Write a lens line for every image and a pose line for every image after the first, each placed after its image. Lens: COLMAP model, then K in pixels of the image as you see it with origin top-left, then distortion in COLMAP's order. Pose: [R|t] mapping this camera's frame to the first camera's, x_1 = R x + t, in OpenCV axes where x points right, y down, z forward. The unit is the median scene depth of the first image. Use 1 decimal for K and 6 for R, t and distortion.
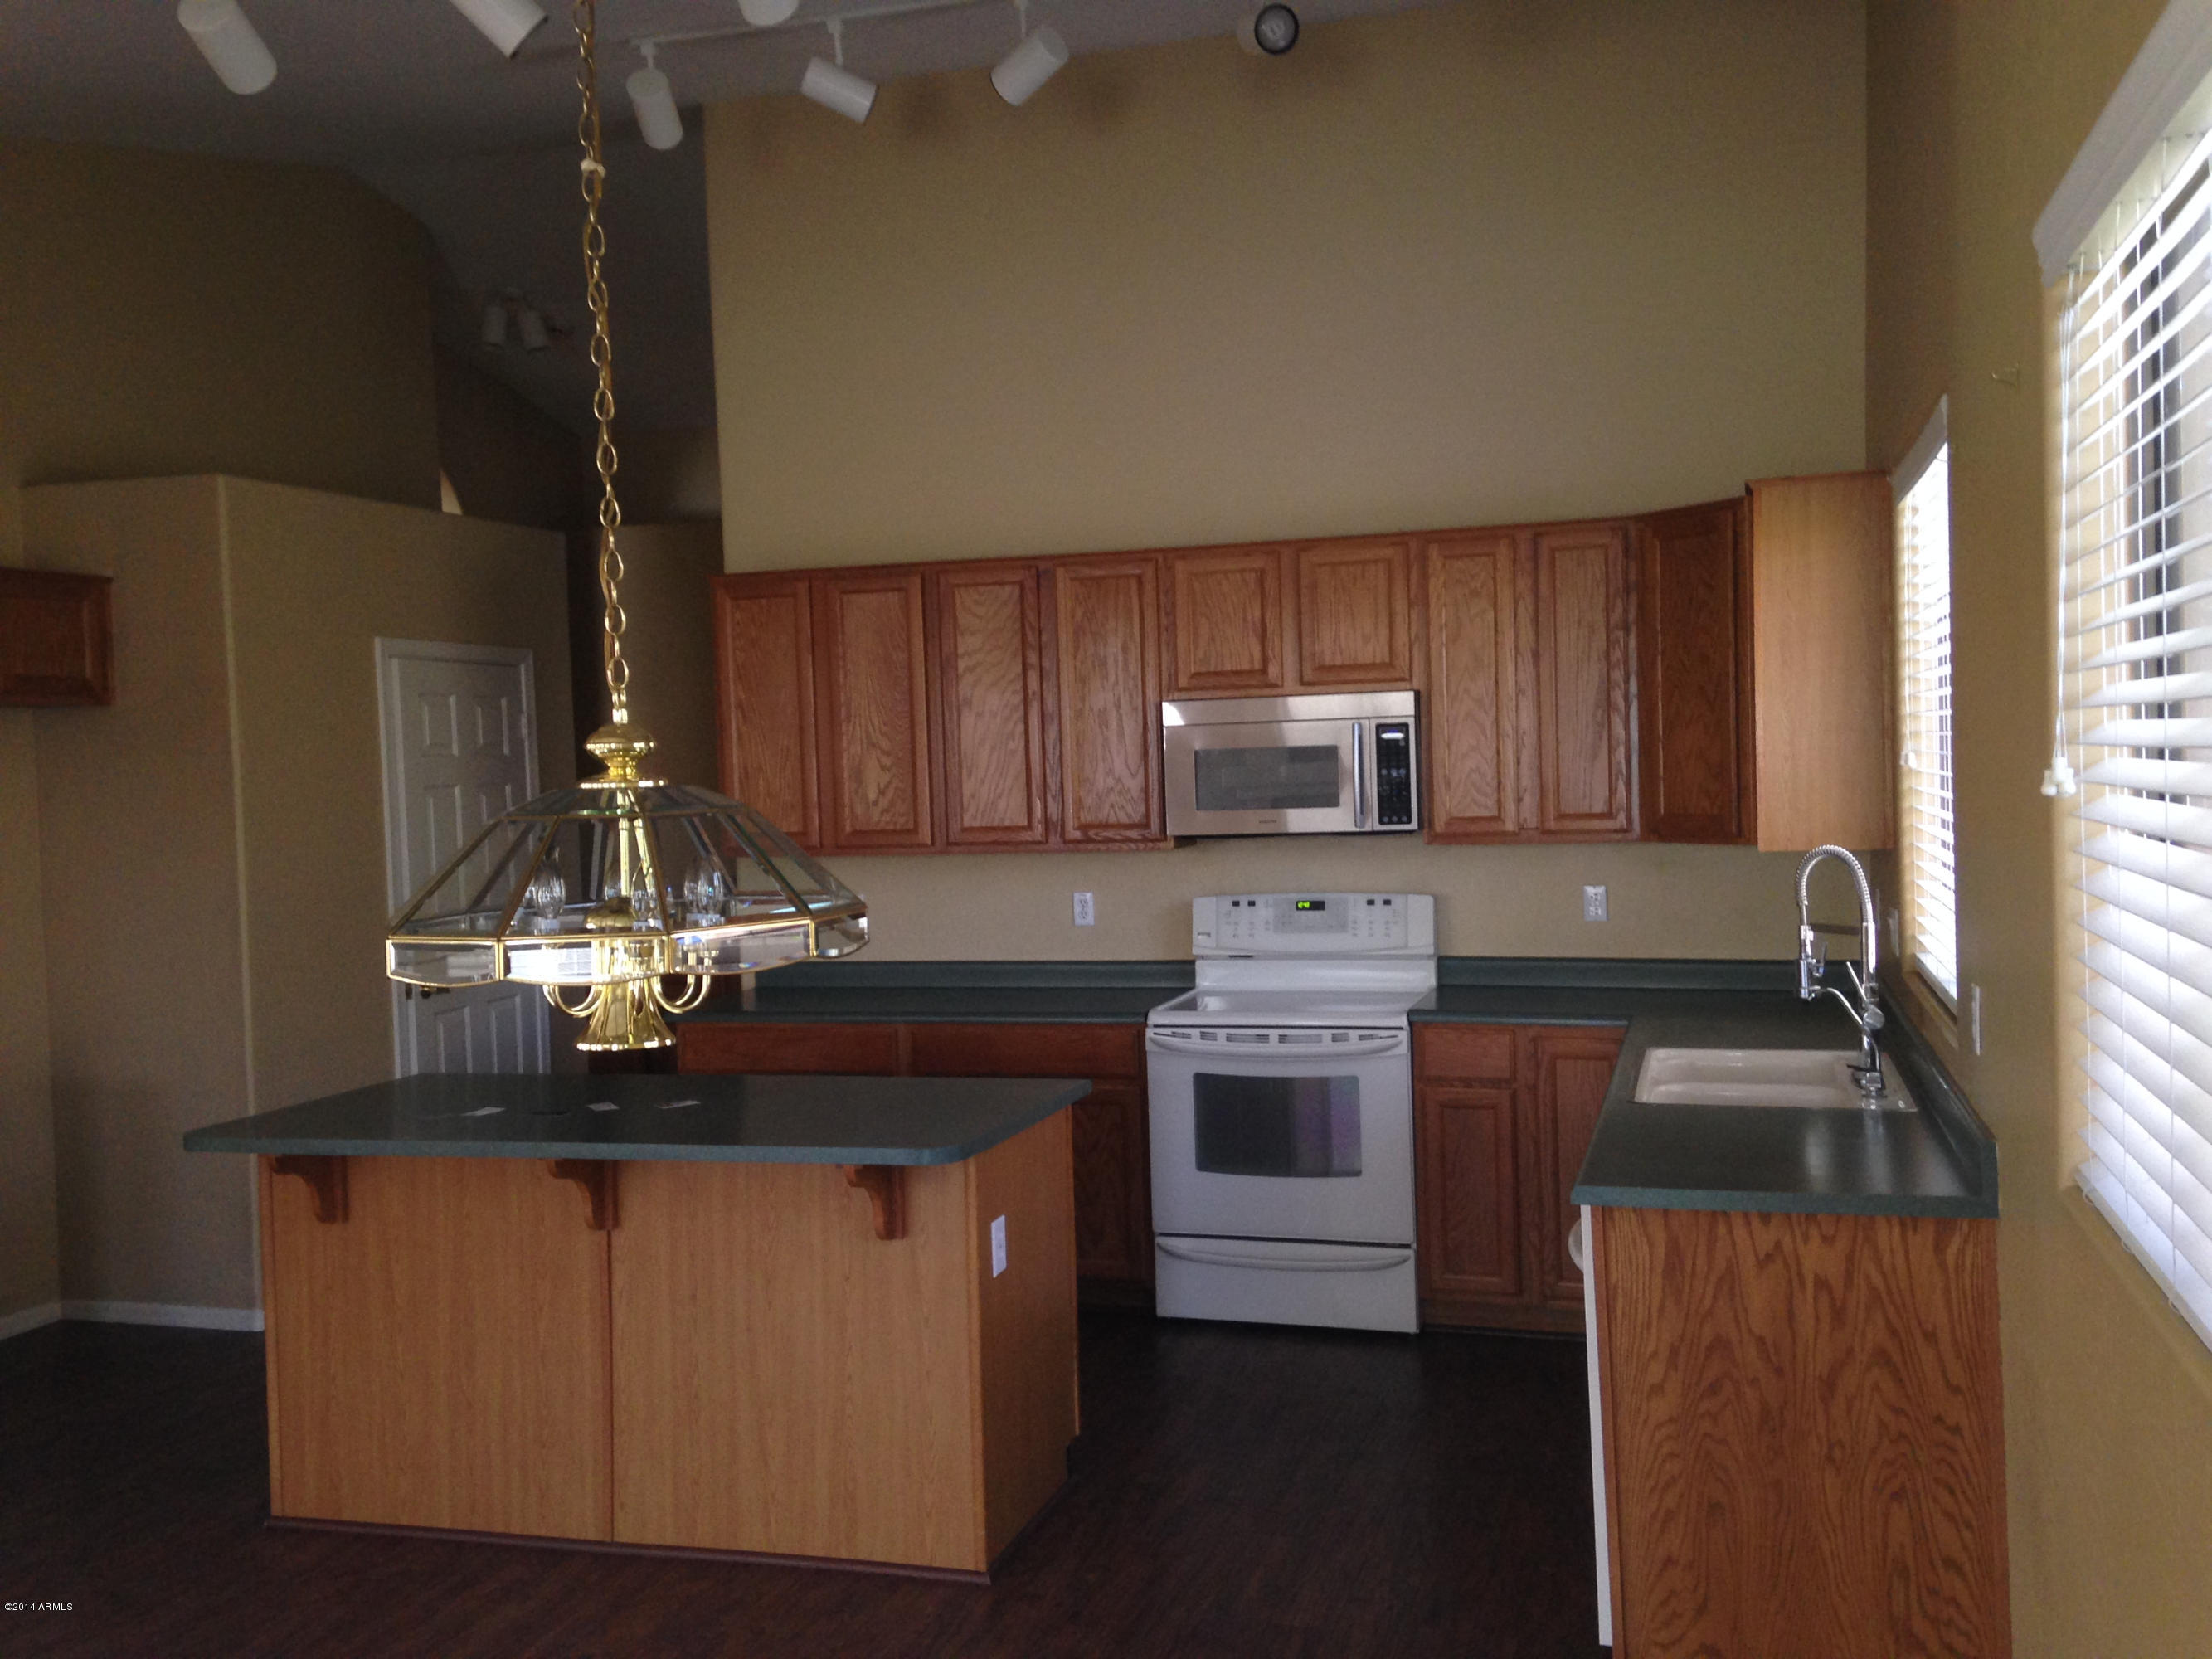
lens RADIAL K [[1918.4, 0, 1108.1], [0, 1918.4, 870.7], [0, 0, 1]] dist [0.096646, -0.001359]
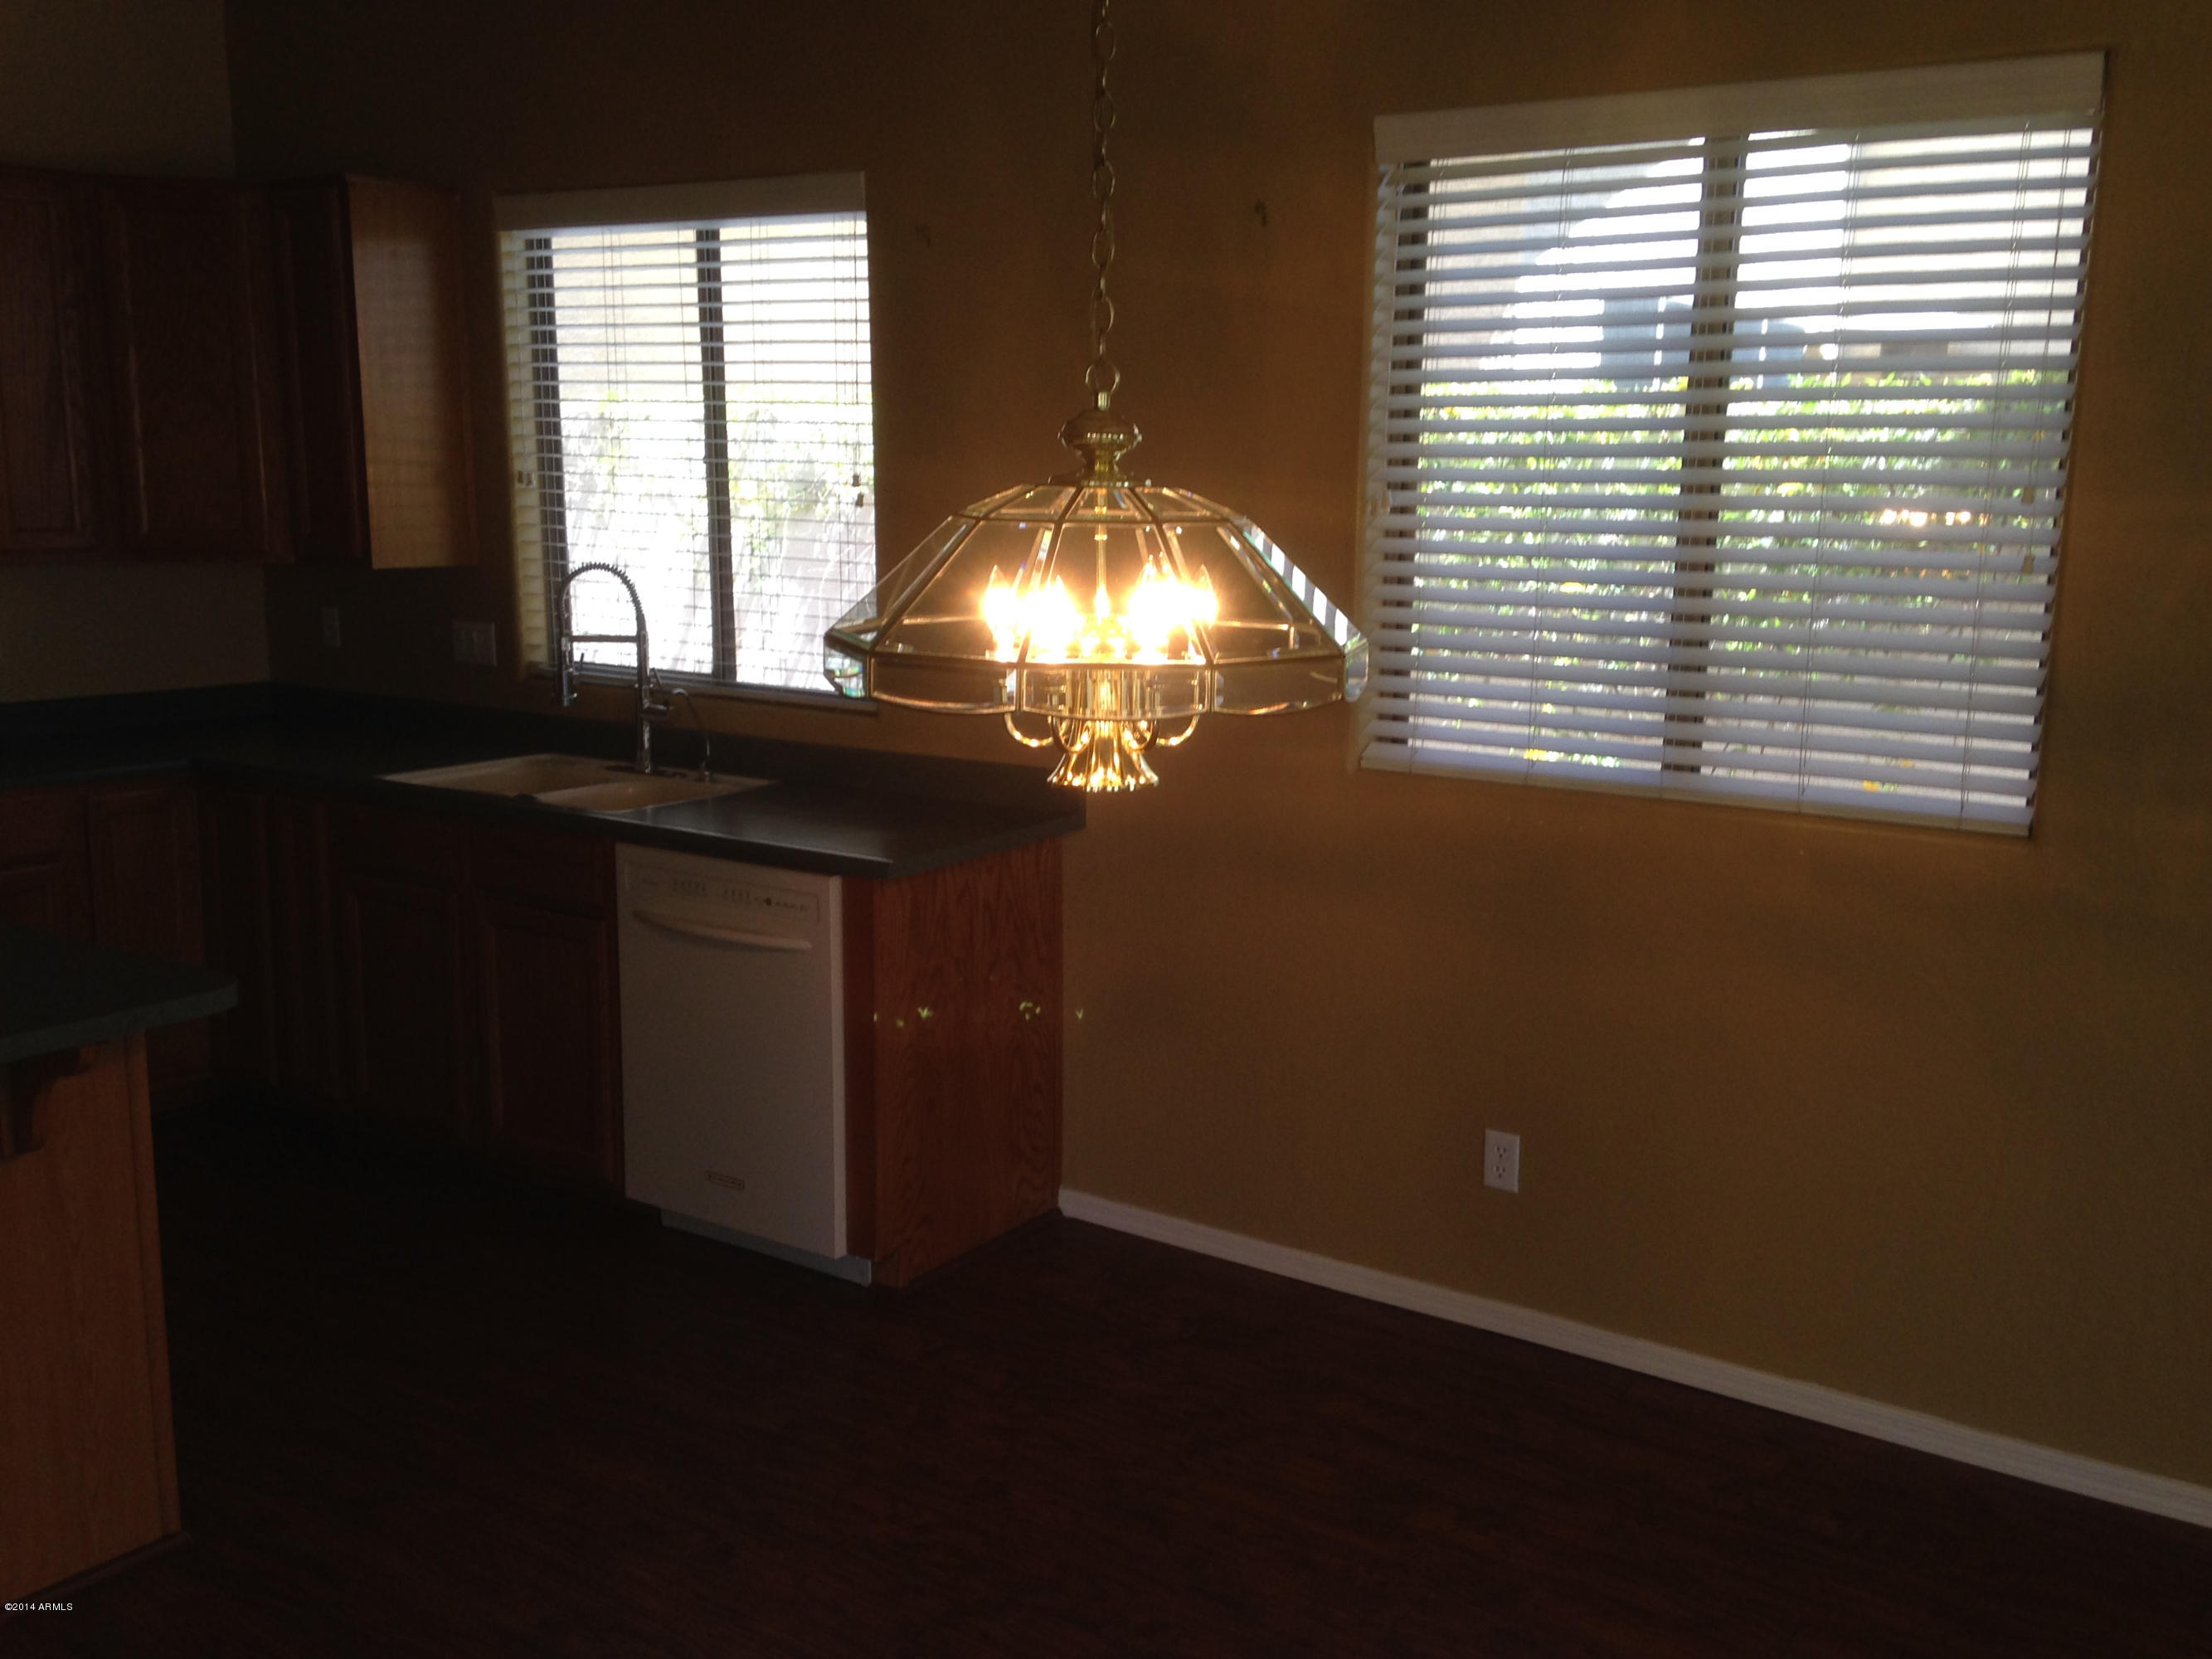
lens RADIAL K [[2021.6, 0, 1146.6], [0, 2021.6, 797.5], [0, 0, 1]] dist [0.222569, -0.320259]
pose [[0.318697, -0.123469, 0.939781, -0.449634], [0.032533, 0.992320, 0.119339, -0.007032], [-0.947298, -0.007459, 0.320266, 0.256099]]
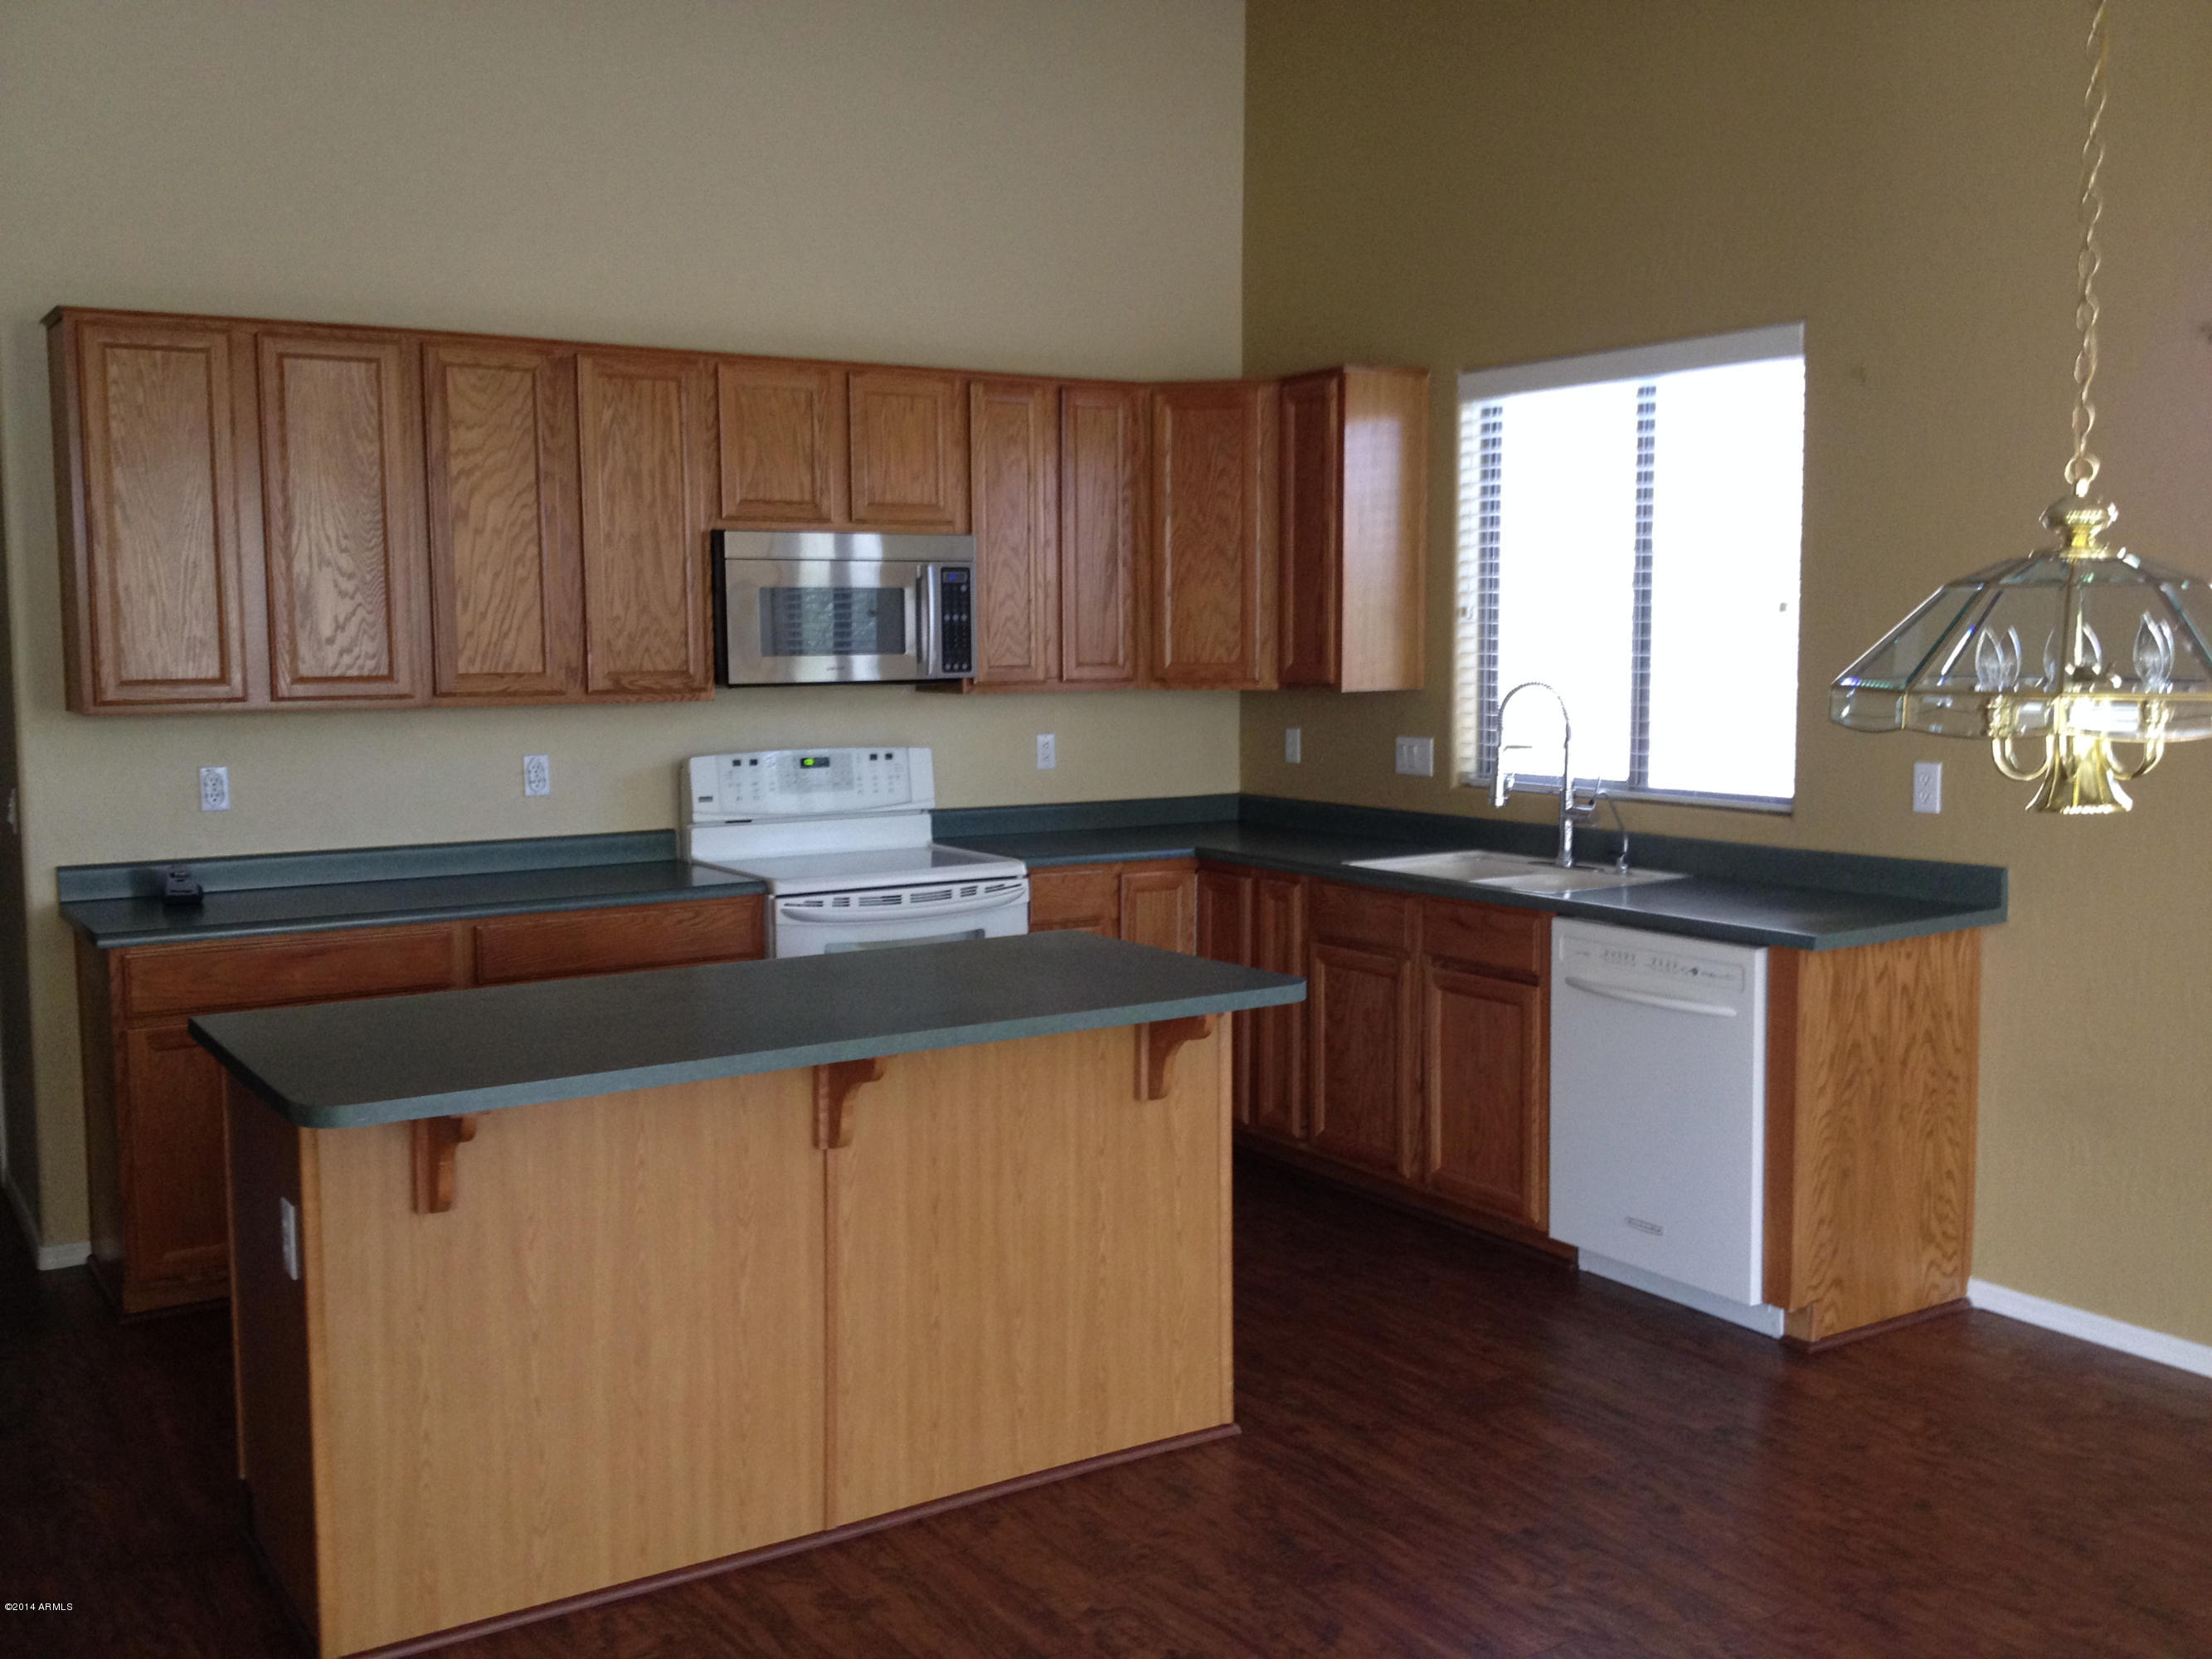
lens RADIAL K [[2091.4, 0, 1106.0], [0, 2091.4, 829.5], [0, 0, 1]] dist [0.116239, -0.233772]
pose [[0.666527, -0.046561, 0.744025, -0.580015], [0.027319, 0.998903, 0.038037, 0.016806], [-0.744980, -0.005027, 0.667068, 0.235114]]
